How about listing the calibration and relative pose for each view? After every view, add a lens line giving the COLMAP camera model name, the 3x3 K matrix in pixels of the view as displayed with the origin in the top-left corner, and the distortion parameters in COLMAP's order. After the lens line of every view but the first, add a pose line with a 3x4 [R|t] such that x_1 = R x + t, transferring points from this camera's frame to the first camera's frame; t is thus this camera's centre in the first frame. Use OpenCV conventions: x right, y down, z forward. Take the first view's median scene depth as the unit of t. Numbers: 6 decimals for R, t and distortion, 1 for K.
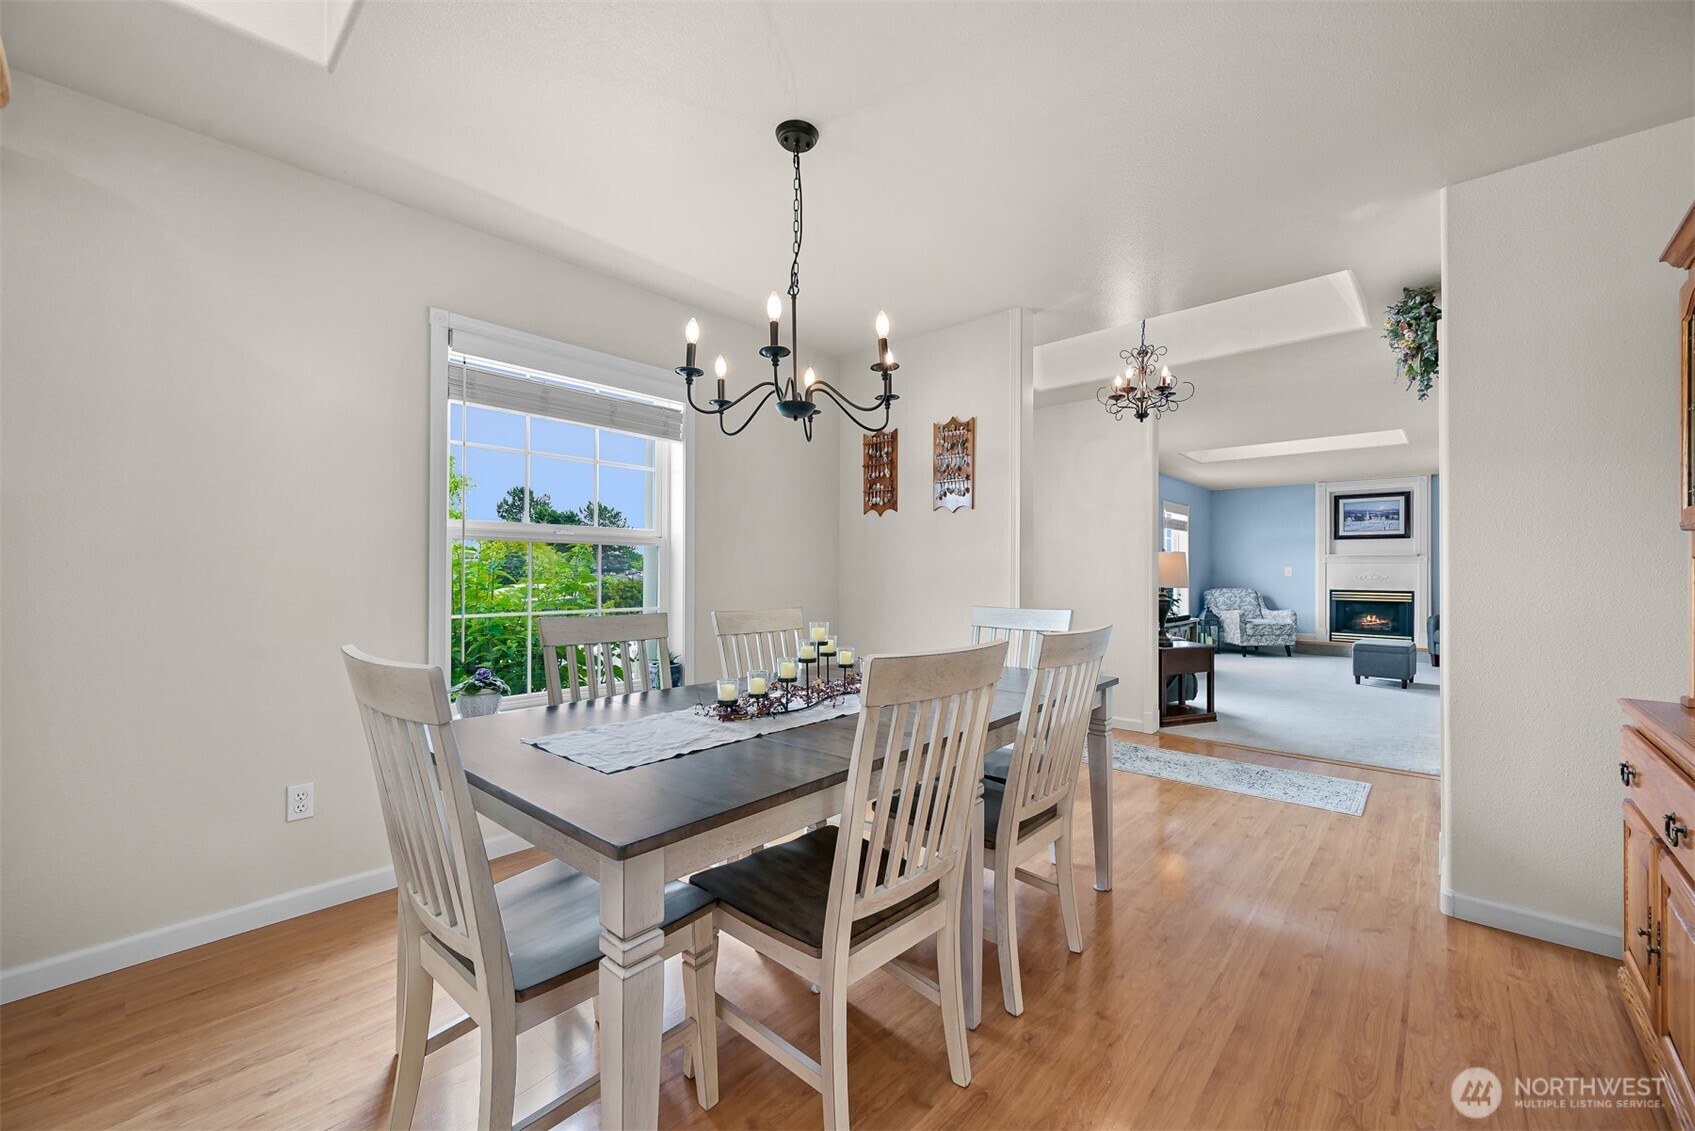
lens RADIAL K [[670.0, 0, 854.4], [0, 670.0, 567.7], [0, 0, 1]] dist [-0.000381, 0.000394]
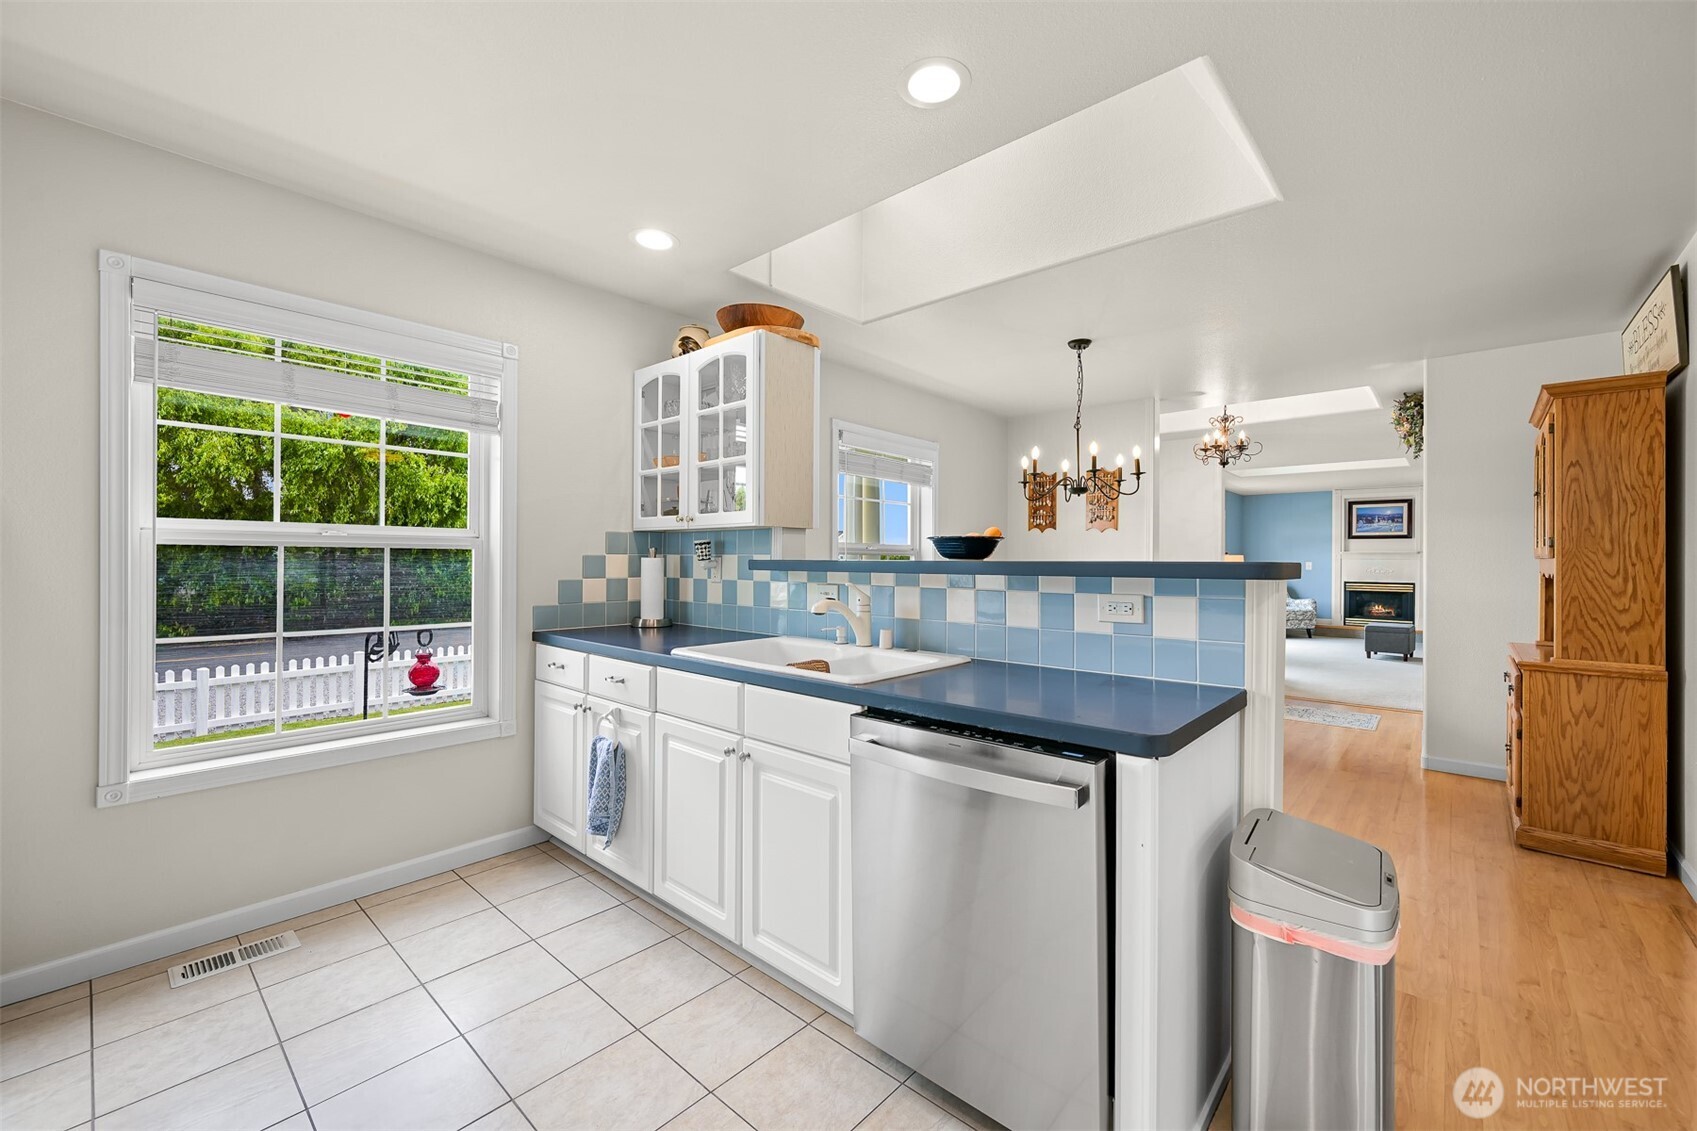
lens RADIAL K [[683.7, 0, 859.6], [0, 683.7, 559.1], [0, 0, 1]] dist [-0.000781, 0.000009]
pose [[0.999957, 0.001973, 0.009036, -0.160632], [-0.002019, 0.999985, 0.005052, -0.011788], [-0.009026, -0.005070, 0.999946, -0.202648]]
